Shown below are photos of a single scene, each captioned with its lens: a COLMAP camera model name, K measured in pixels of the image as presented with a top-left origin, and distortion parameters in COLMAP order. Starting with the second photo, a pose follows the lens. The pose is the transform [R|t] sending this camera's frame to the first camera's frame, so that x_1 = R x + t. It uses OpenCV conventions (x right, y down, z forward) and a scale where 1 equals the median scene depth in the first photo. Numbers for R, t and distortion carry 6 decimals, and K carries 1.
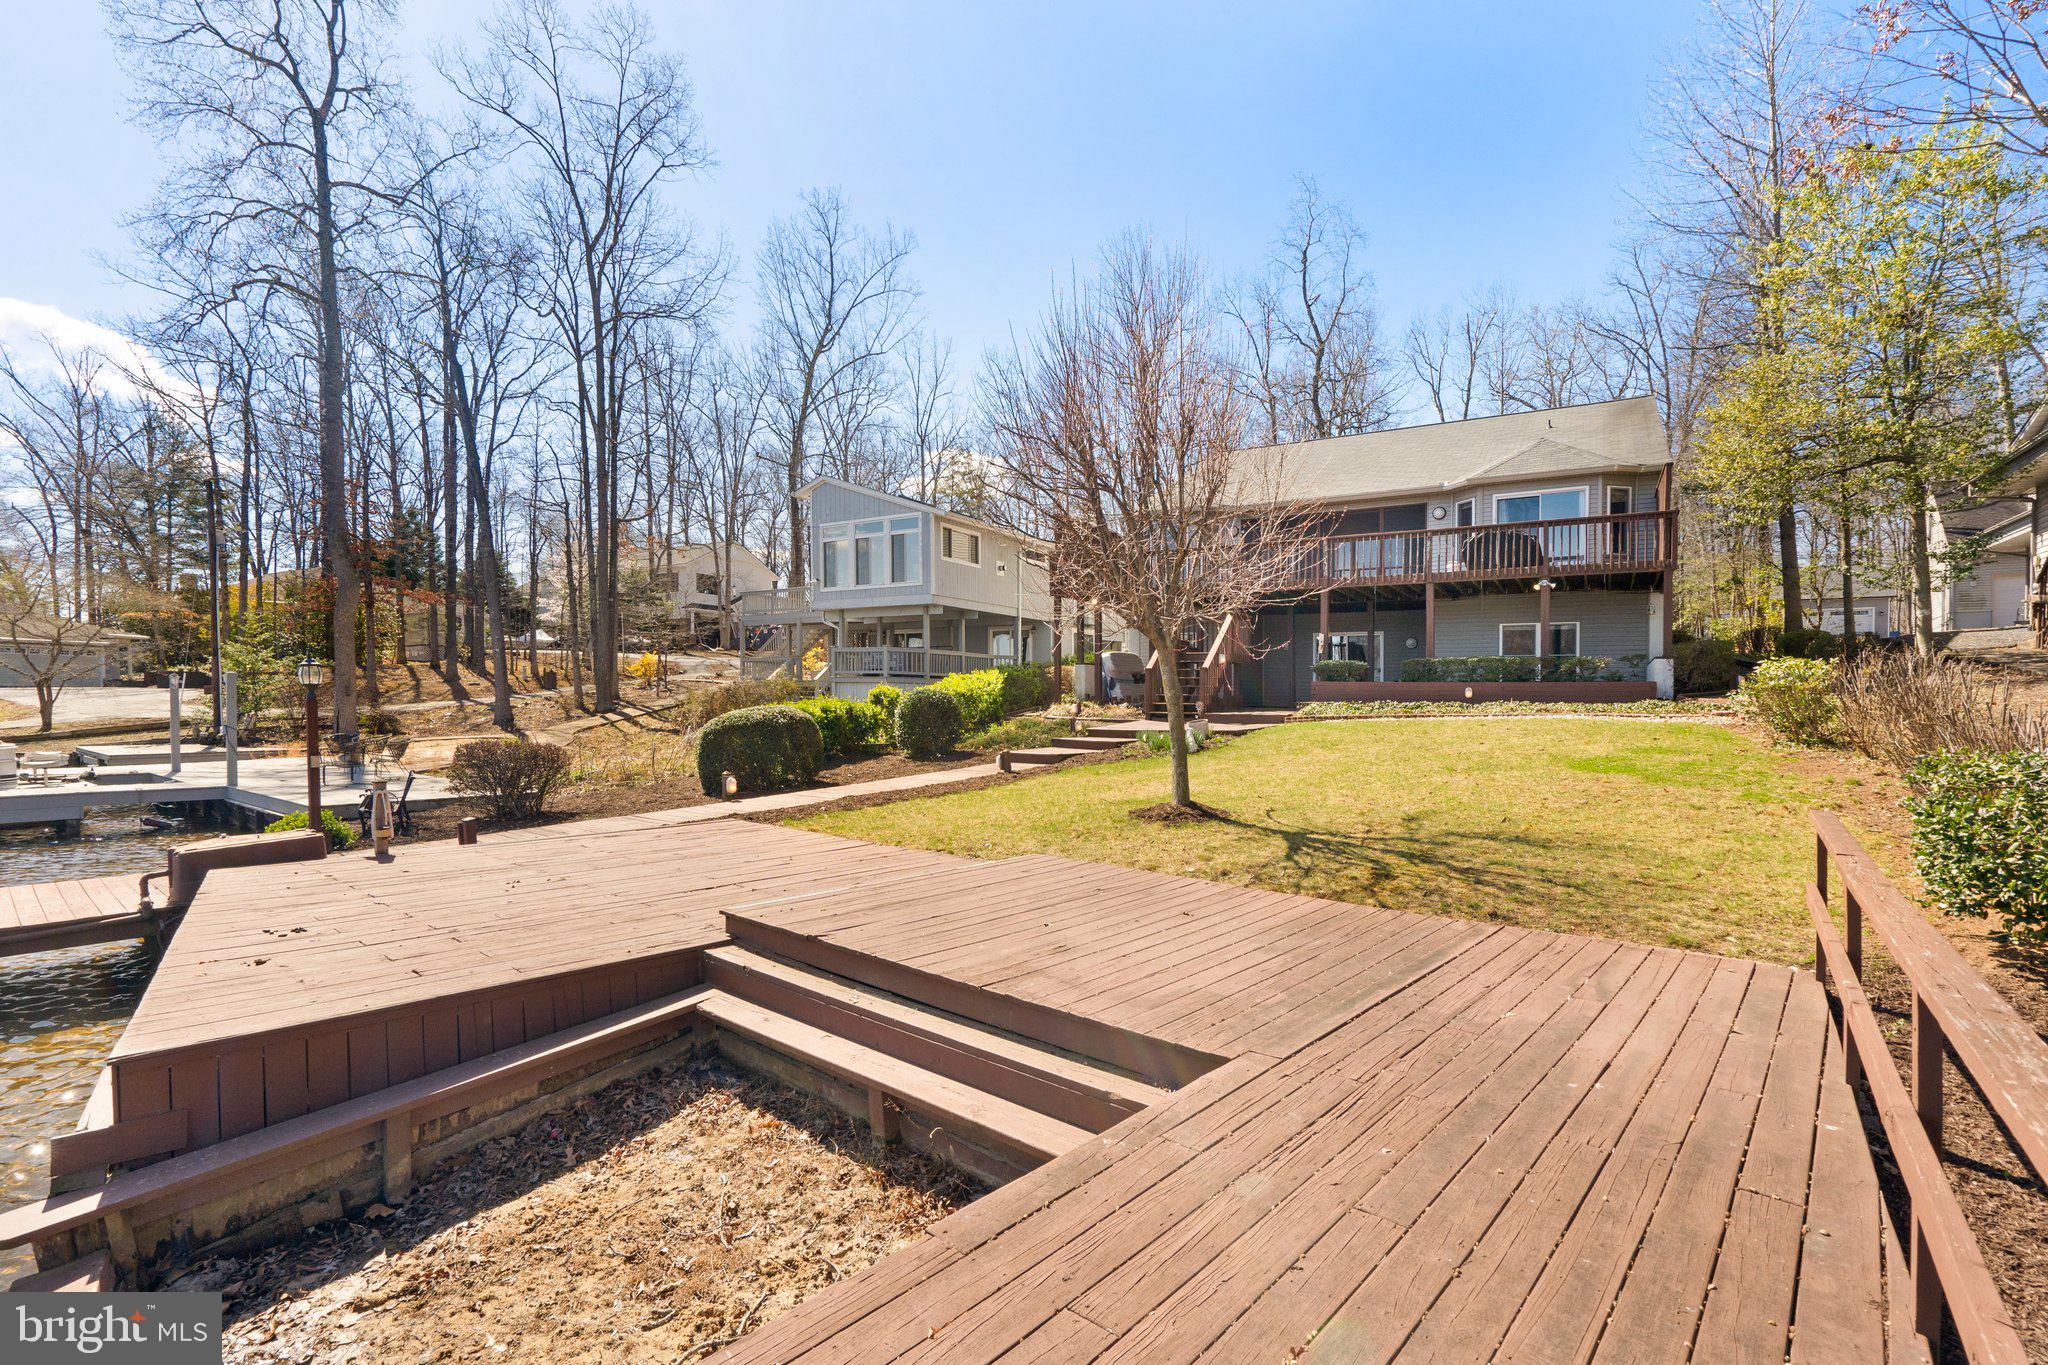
lens RADIAL K [[925.0, 0, 1022.8], [0, 925.0, 634.7], [0, 0, 1]] dist [-0.001494, 0.002682]
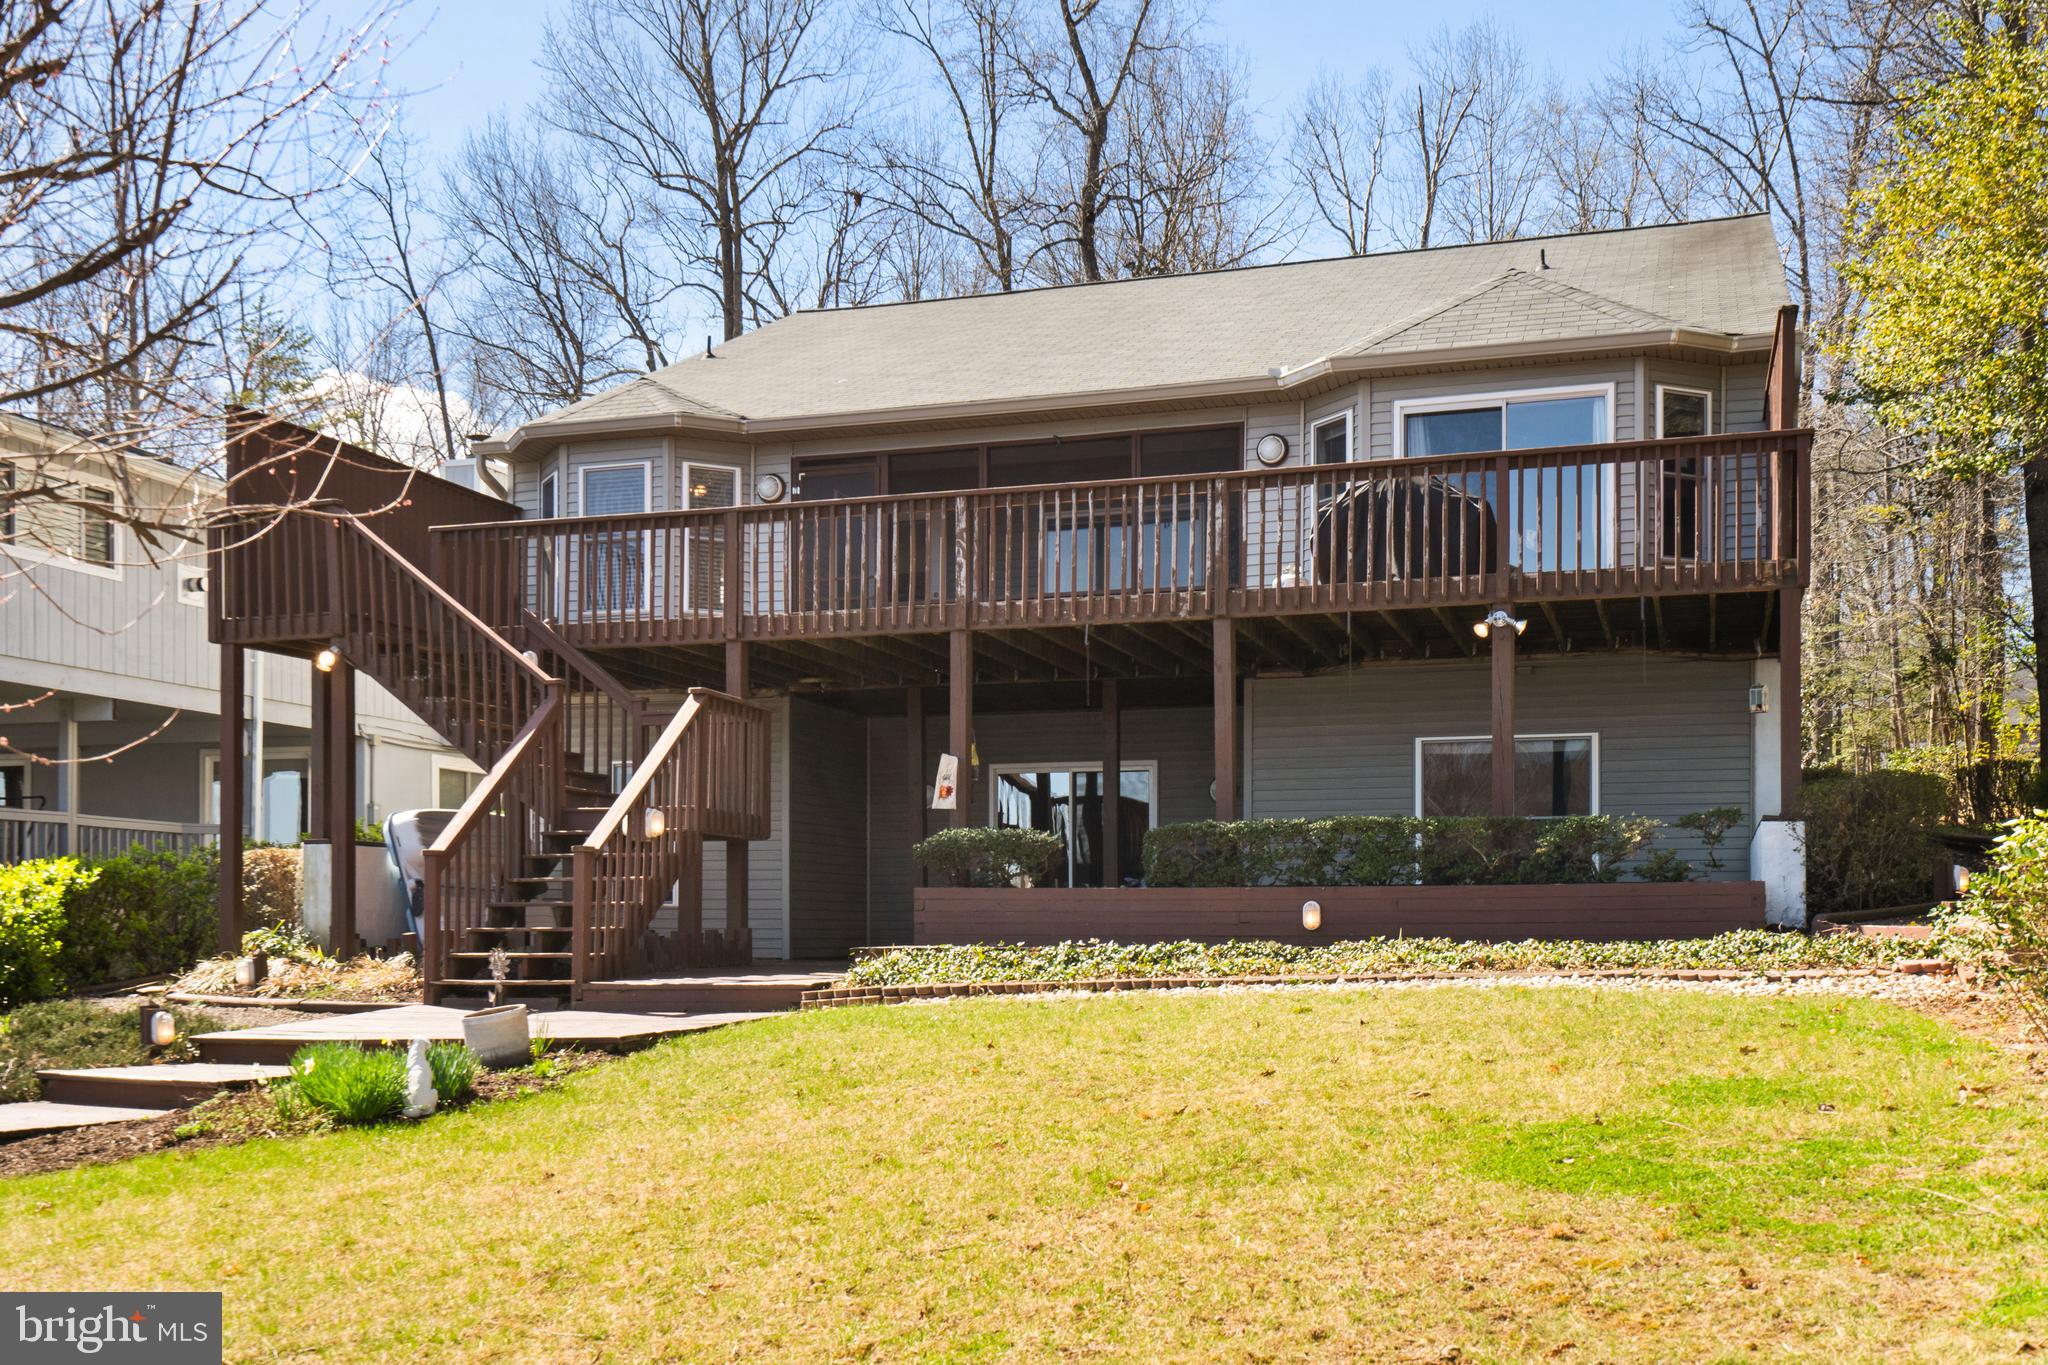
lens RADIAL K [[2065.5, 0, 1029.2], [0, 2065.5, 688.9], [0, 0, 1]] dist [0.016155, 0.000000]
pose [[0.970136, 0.019478, 0.241780, 0.158074], [-0.007162, 0.998636, -0.051714, 0.014940], [-0.242458, 0.048438, 0.968952, 0.211229]]
